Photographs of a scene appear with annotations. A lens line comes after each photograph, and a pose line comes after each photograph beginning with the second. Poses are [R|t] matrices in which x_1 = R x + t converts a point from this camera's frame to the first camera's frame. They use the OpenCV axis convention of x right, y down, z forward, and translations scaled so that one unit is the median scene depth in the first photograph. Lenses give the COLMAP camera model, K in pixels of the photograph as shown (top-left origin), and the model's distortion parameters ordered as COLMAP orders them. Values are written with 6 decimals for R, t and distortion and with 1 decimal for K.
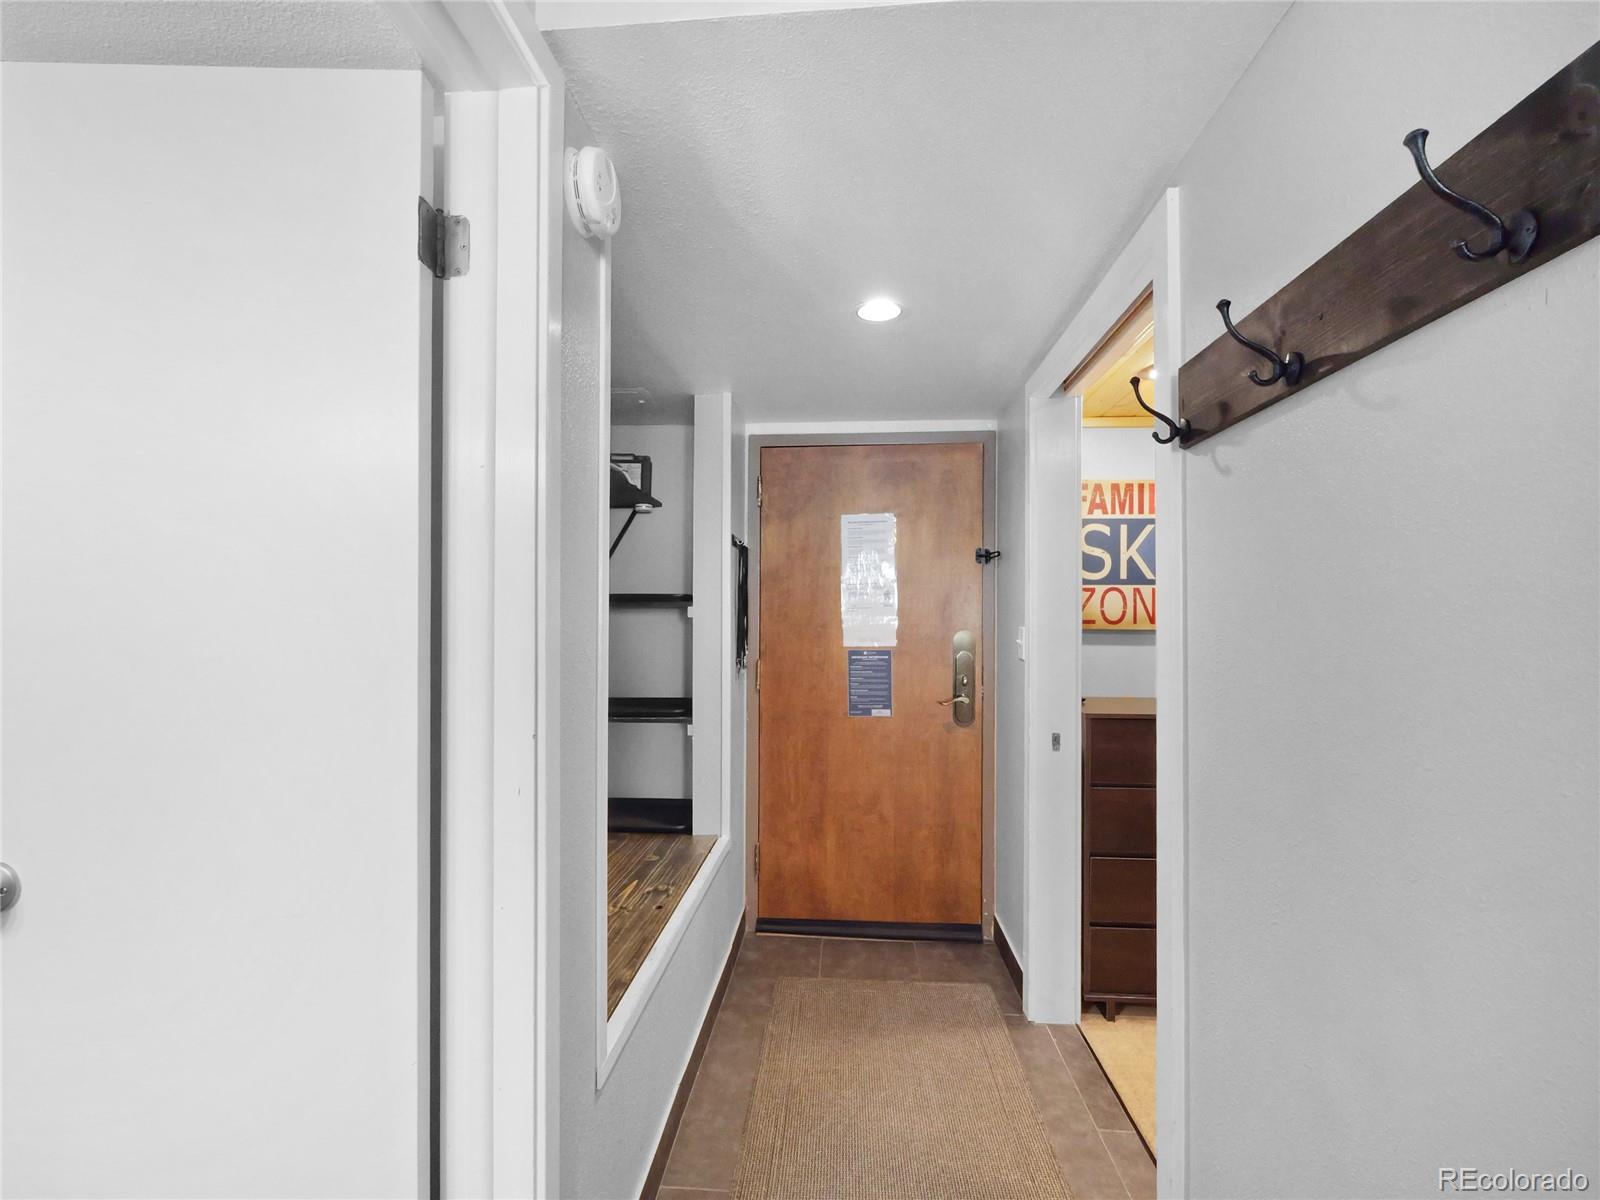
lens RADIAL K [[703.9, 0, 807.8], [0, 703.9, 623.5], [0, 0, 1]] dist [-0.005001, -0.000324]
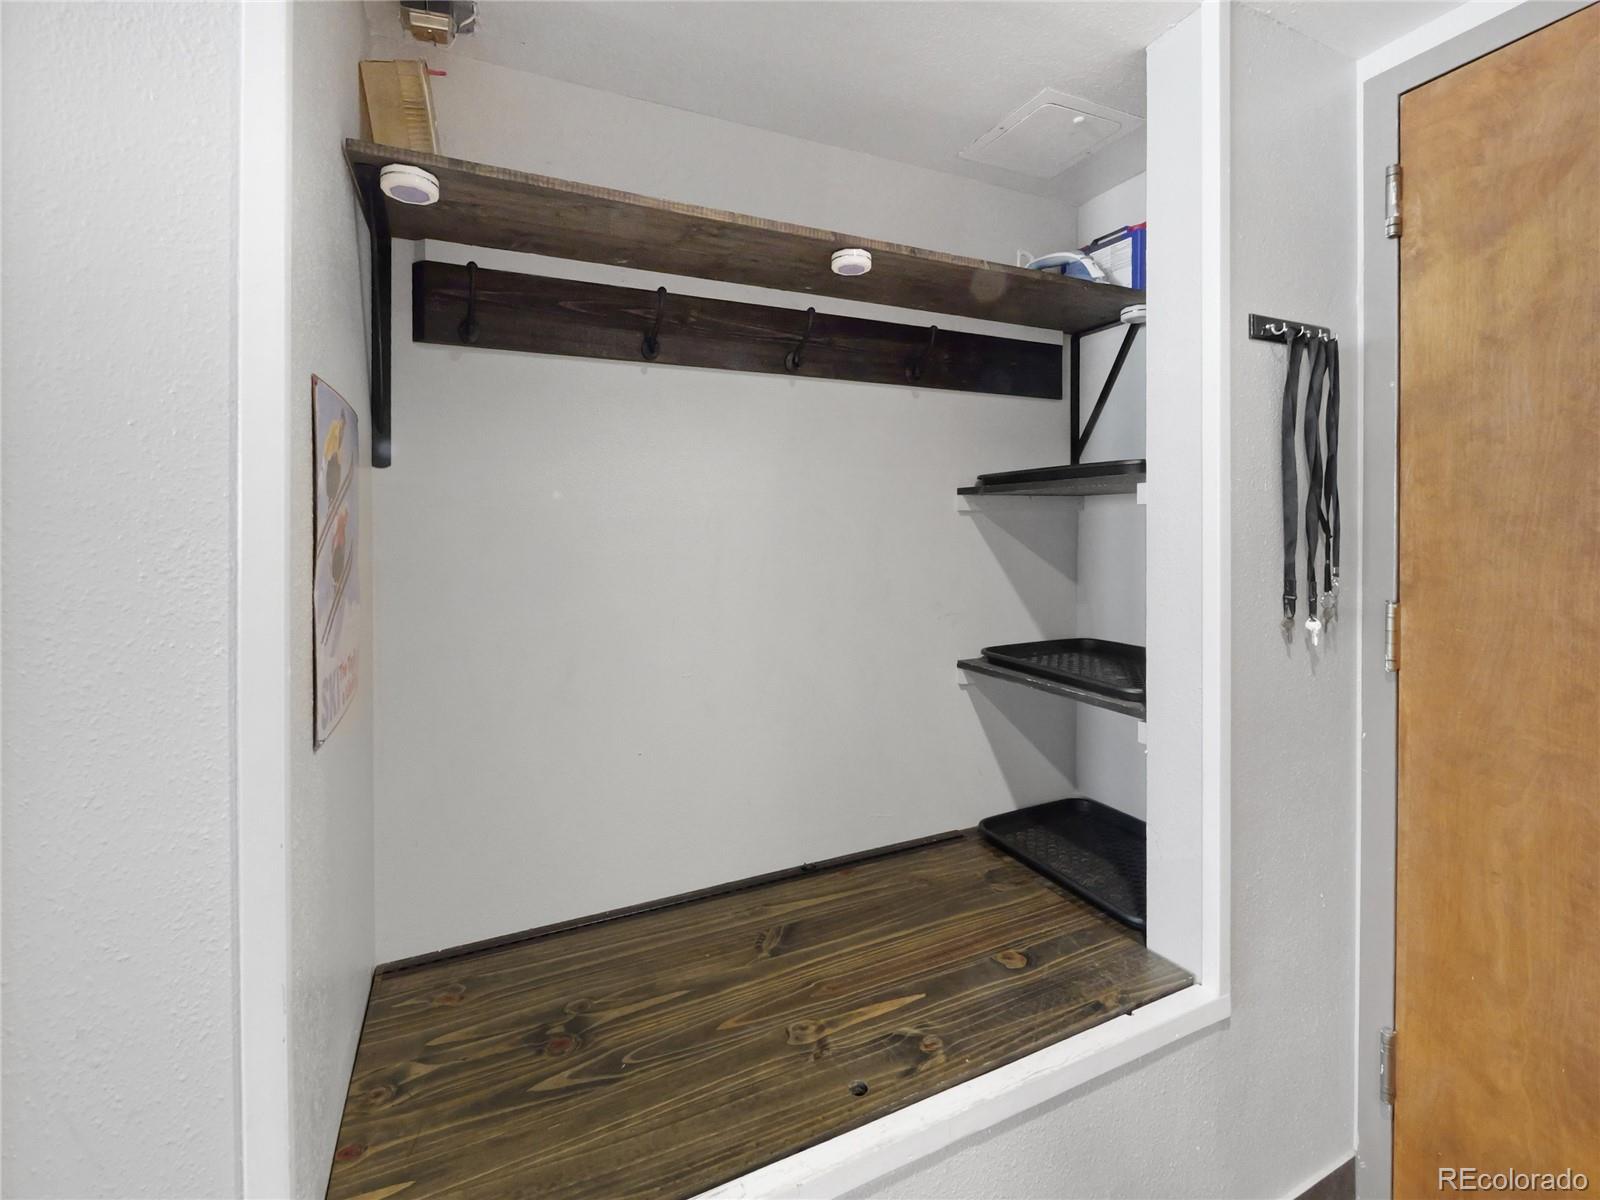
lens RADIAL K [[700.7, 0, 798.1], [0, 700.7, 534.2], [0, 0, 1]] dist [-0.000499, 0.000161]
pose [[0.471803, 0.003055, -0.881699, 0.134580], [0.002278, 0.999986, 0.004684, 0.008189], [0.881701, -0.004219, 0.471790, 0.492679]]
